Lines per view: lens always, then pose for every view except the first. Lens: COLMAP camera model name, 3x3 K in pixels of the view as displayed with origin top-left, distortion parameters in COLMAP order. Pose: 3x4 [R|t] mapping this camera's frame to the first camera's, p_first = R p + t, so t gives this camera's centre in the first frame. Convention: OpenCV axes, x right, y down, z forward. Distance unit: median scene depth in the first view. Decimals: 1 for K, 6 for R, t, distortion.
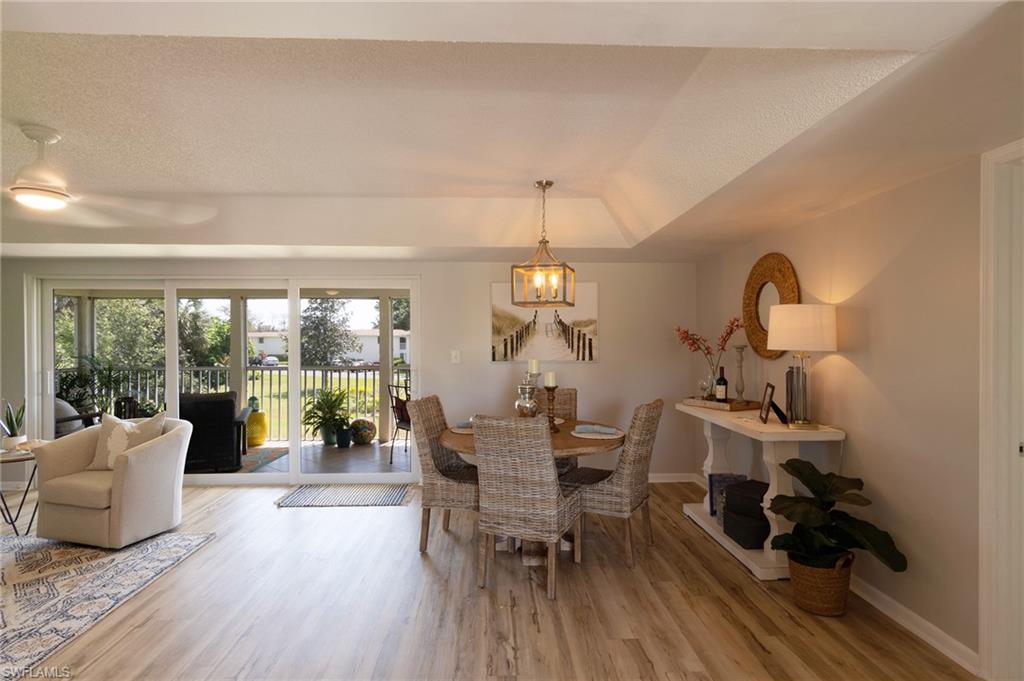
lens RADIAL K [[538.8, 0, 510.4], [0, 538.8, 344.7], [0, 0, 1]] dist [0.003803, 0.003685]
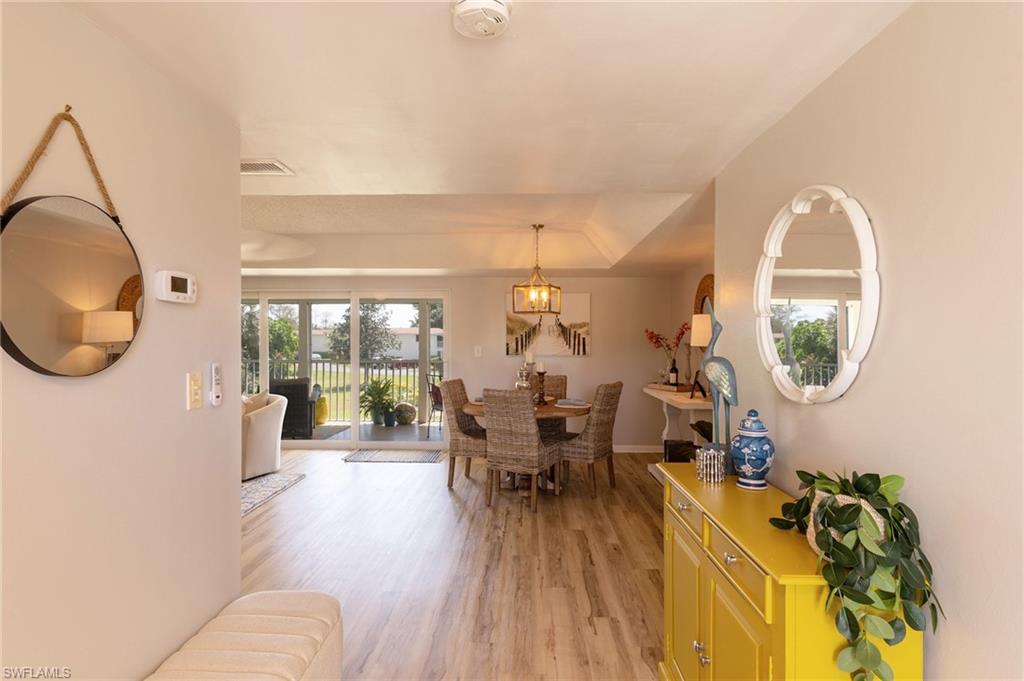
lens RADIAL K [[538.8, 0, 510.6], [0, 538.8, 345.3], [0, 0, 1]] dist [0.003803, 0.003685]
pose [[0.997764, 0.004445, -0.066695, 0.085333], [-0.004179, 0.999983, 0.004122, 0.003077], [0.066712, -0.003834, 0.997765, -0.382446]]
